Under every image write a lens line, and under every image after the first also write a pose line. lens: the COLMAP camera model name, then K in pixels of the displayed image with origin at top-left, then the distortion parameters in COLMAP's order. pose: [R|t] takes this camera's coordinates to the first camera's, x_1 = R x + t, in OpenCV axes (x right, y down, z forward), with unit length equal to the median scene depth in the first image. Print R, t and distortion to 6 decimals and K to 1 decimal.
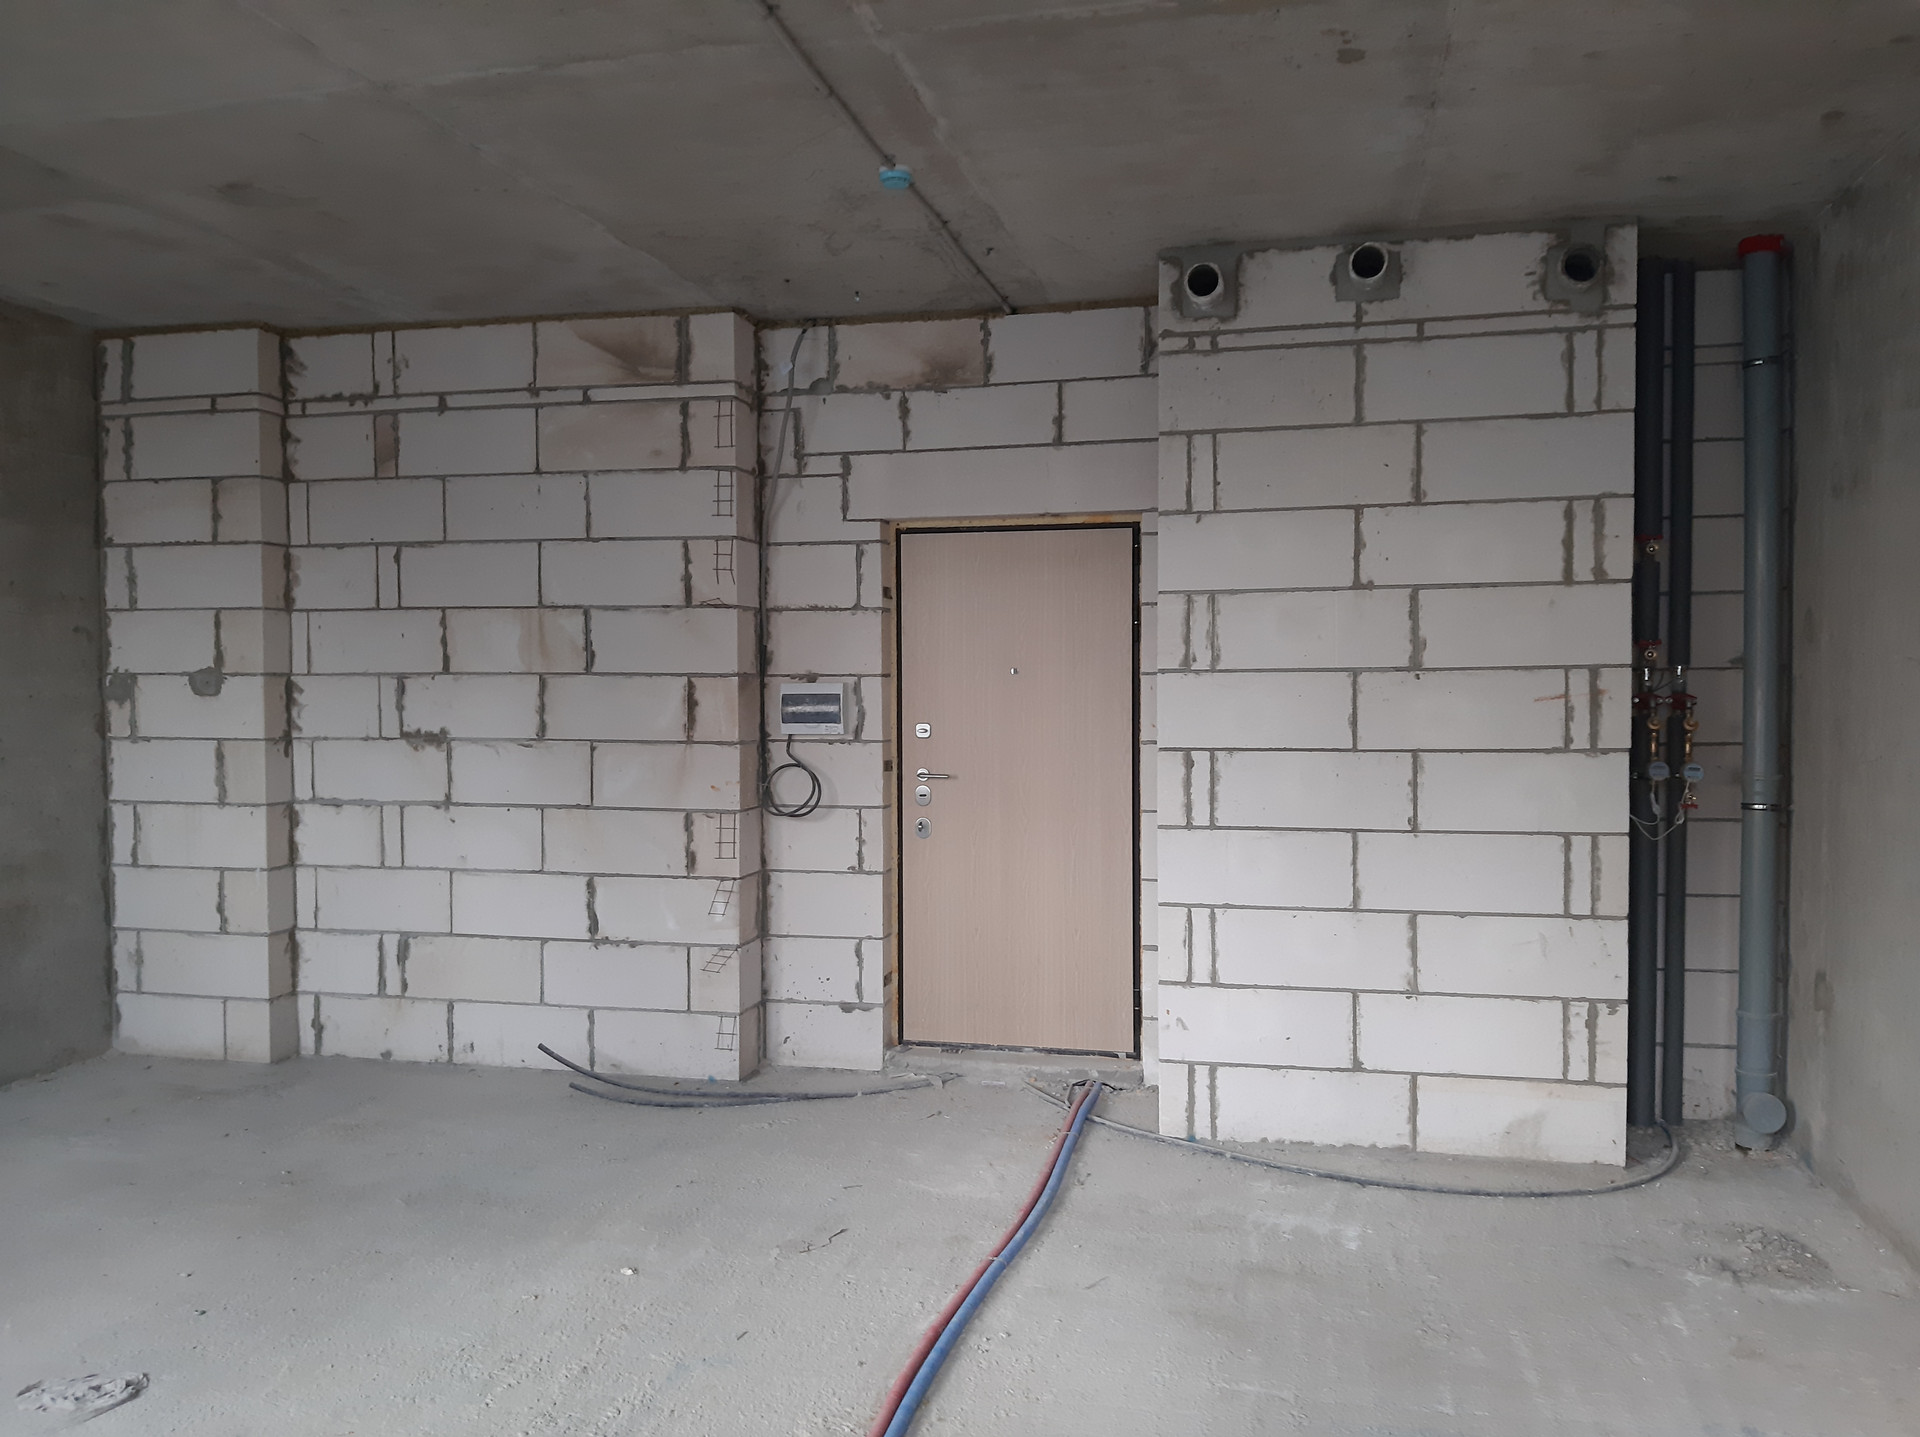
lens RADIAL K [[1487.2, 0, 963.4], [0, 1487.2, 717.8], [0, 0, 1]] dist [0.039613, -0.080294]
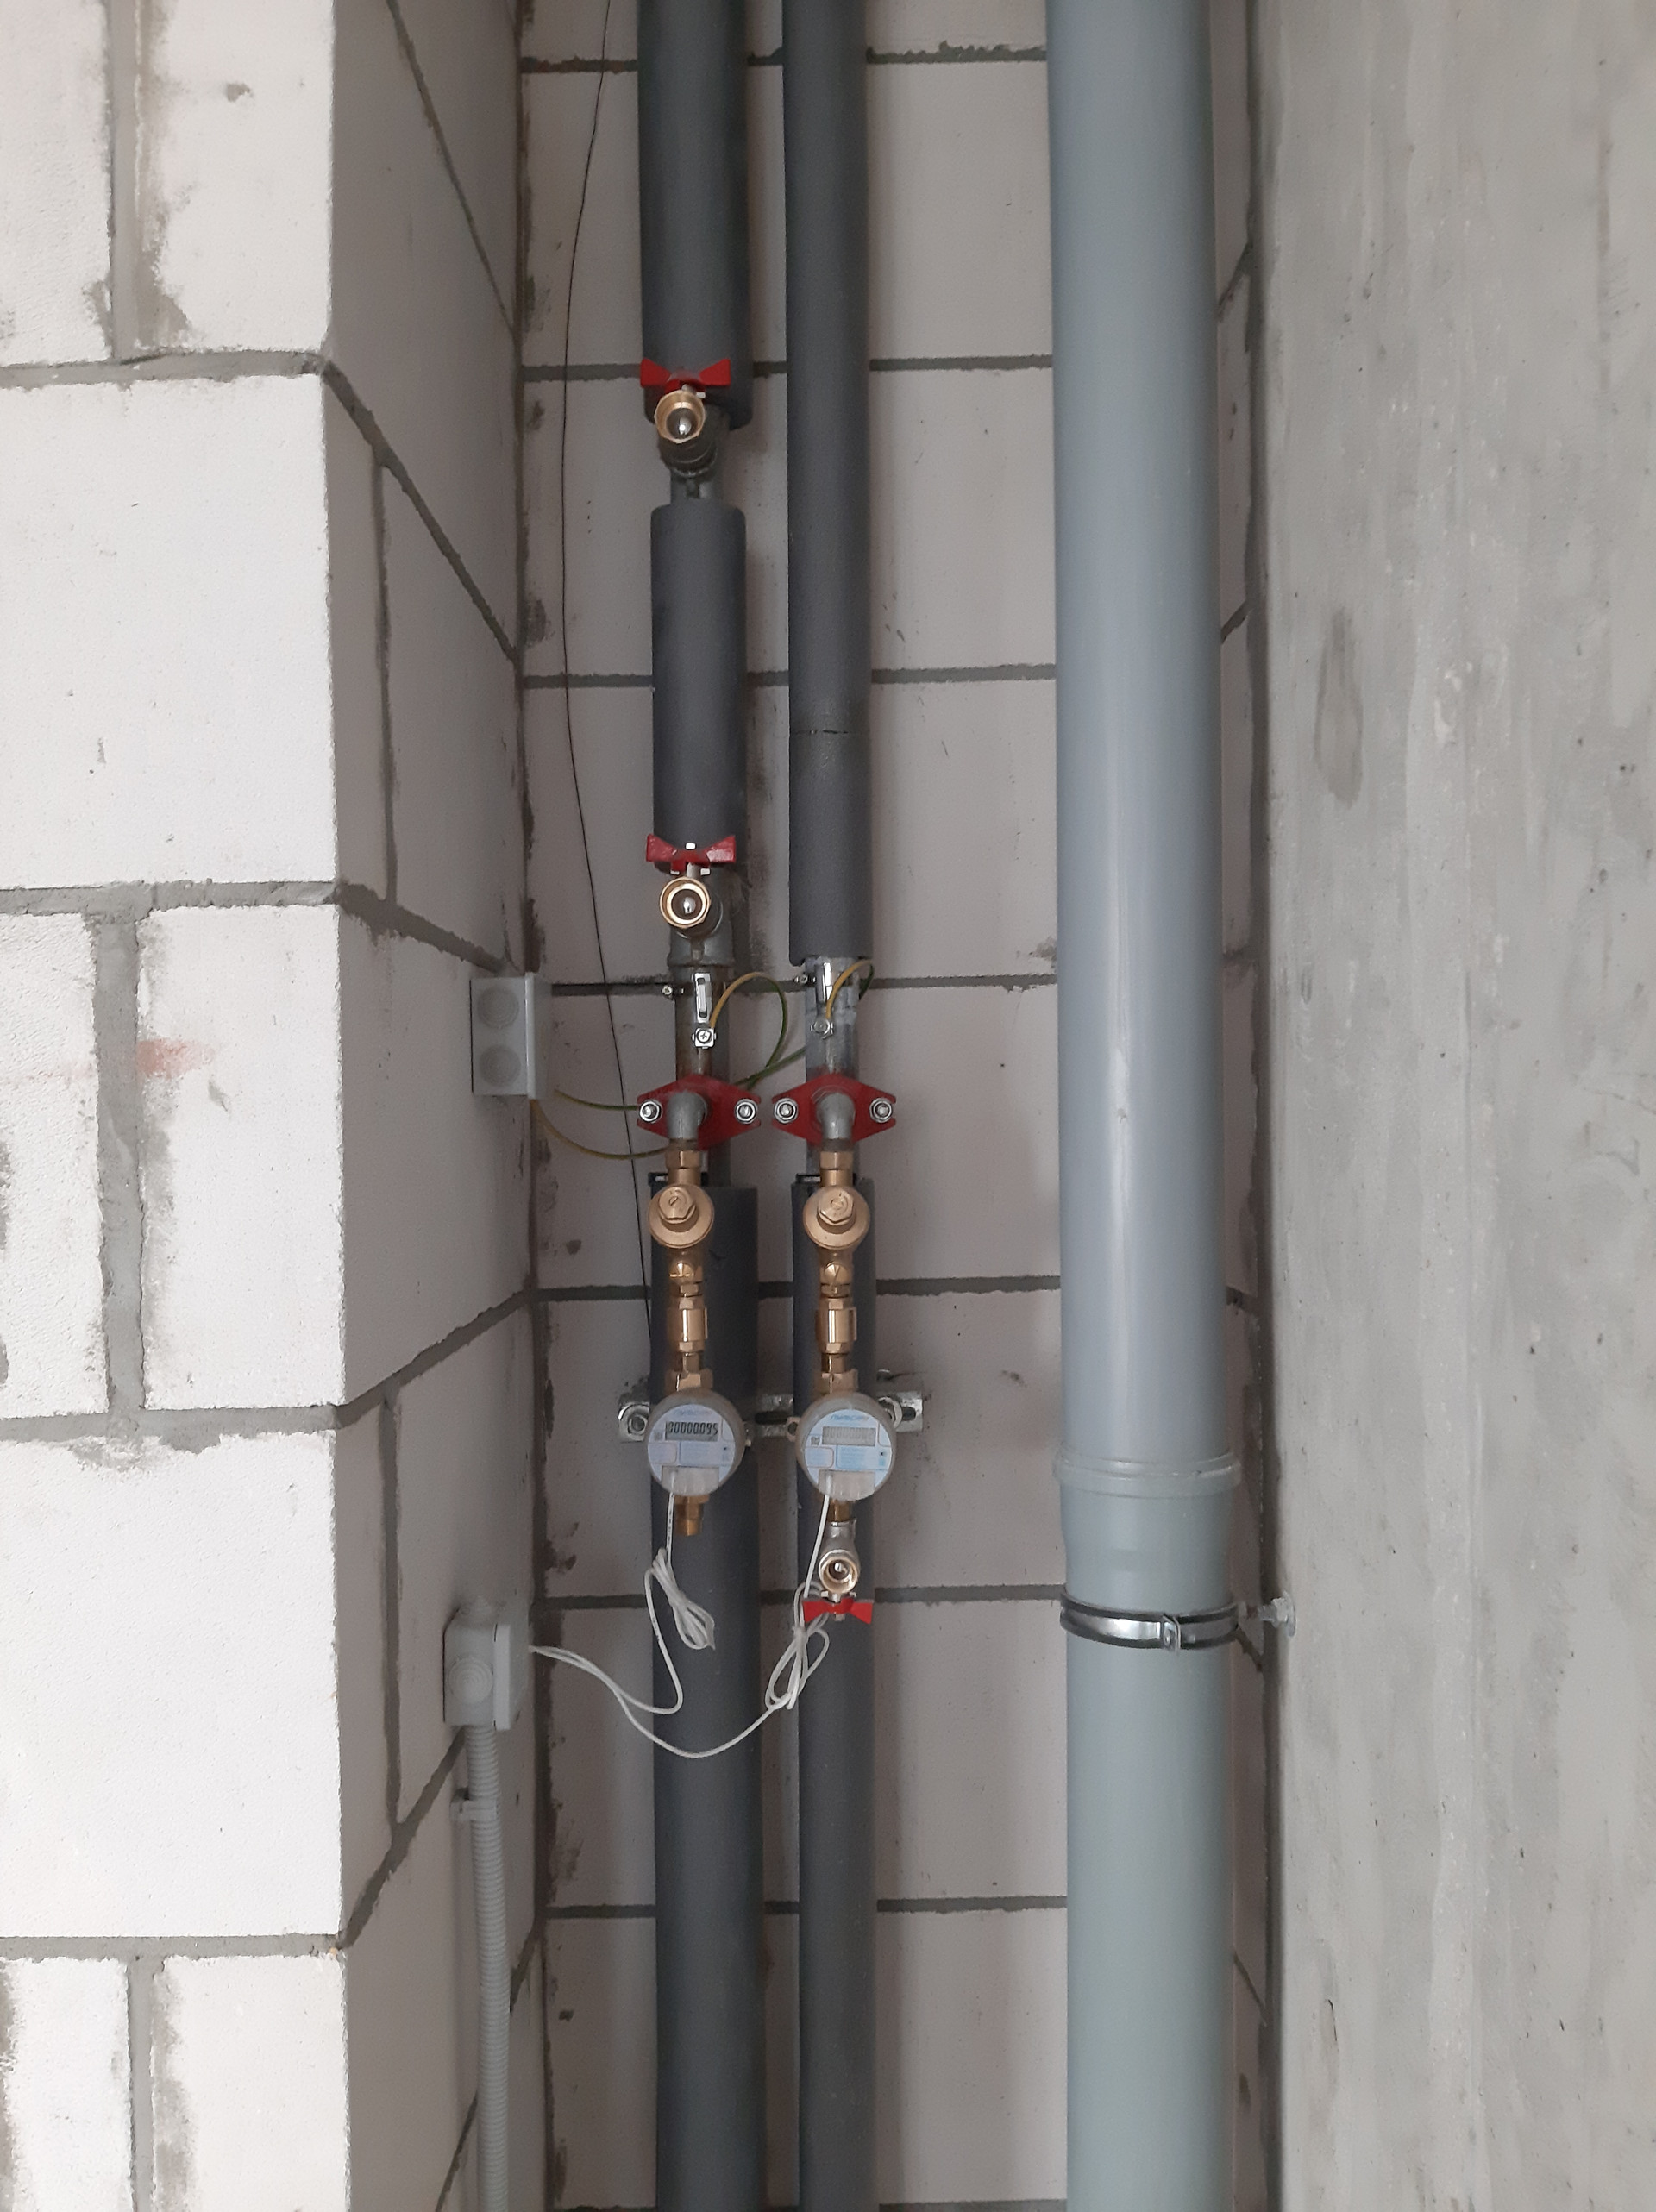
lens RADIAL K [[1713.5, 0, 822.4], [0, 1713.5, 1108.0], [0, 0, 1]] dist [0.039613, -0.080294]
pose [[0.974988, -0.013068, 0.221872, 0.453943], [0.017221, 0.999711, -0.016794, -0.007446], [-0.221588, 0.020194, 0.974931, 0.803532]]
